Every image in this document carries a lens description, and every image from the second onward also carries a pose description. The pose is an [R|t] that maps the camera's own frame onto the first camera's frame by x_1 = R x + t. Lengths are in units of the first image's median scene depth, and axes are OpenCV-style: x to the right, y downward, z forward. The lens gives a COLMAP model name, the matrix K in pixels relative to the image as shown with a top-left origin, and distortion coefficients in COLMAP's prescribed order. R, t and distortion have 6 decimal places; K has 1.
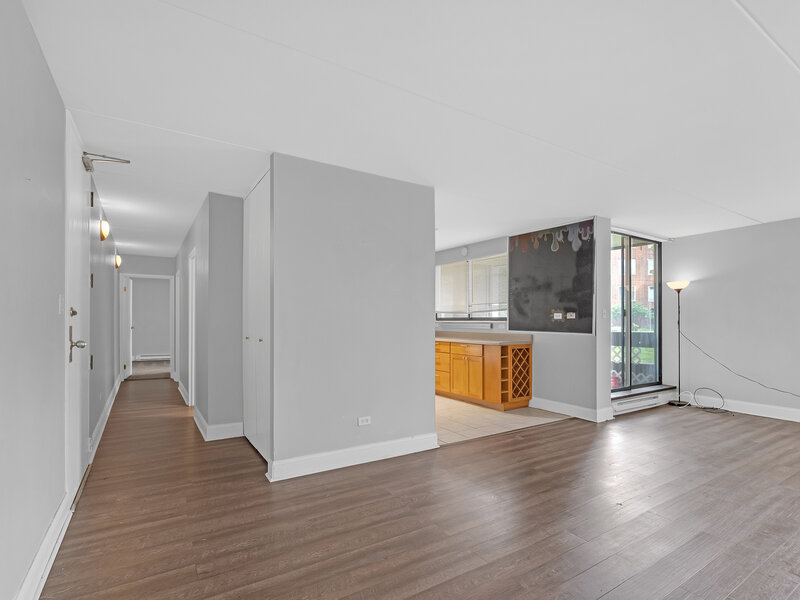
lens RADIAL K [[397.4, 0, 409.3], [0, 397.4, 309.2], [0, 0, 1]] dist [0.000449, 0.000090]
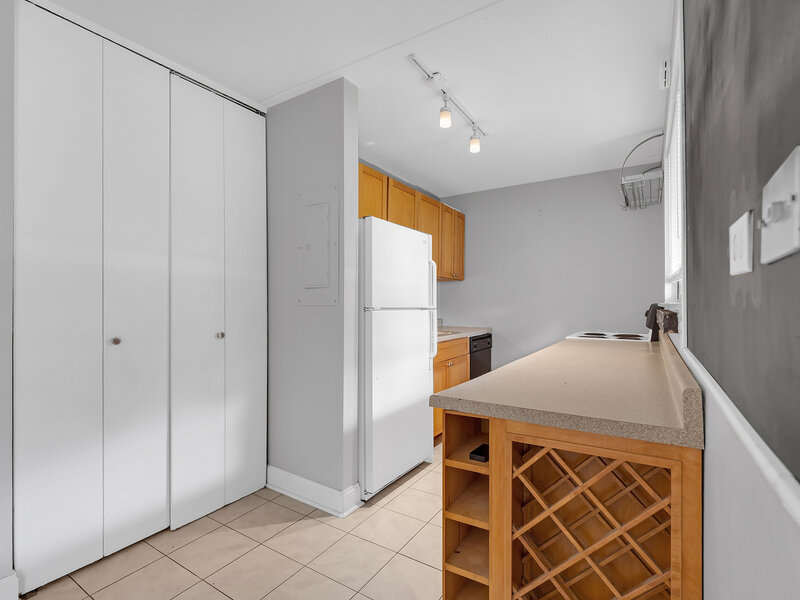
lens RADIAL K [[397.4, 0, 409.3], [0, 397.4, 309.2], [0, 0, 1]] dist [0.000449, 0.000090]
pose [[0.425405, 0.000205, -0.905003, 0.405323], [0.034830, 0.999255, 0.016598, 0.027340], [0.904332, -0.038583, 0.425081, 0.845594]]
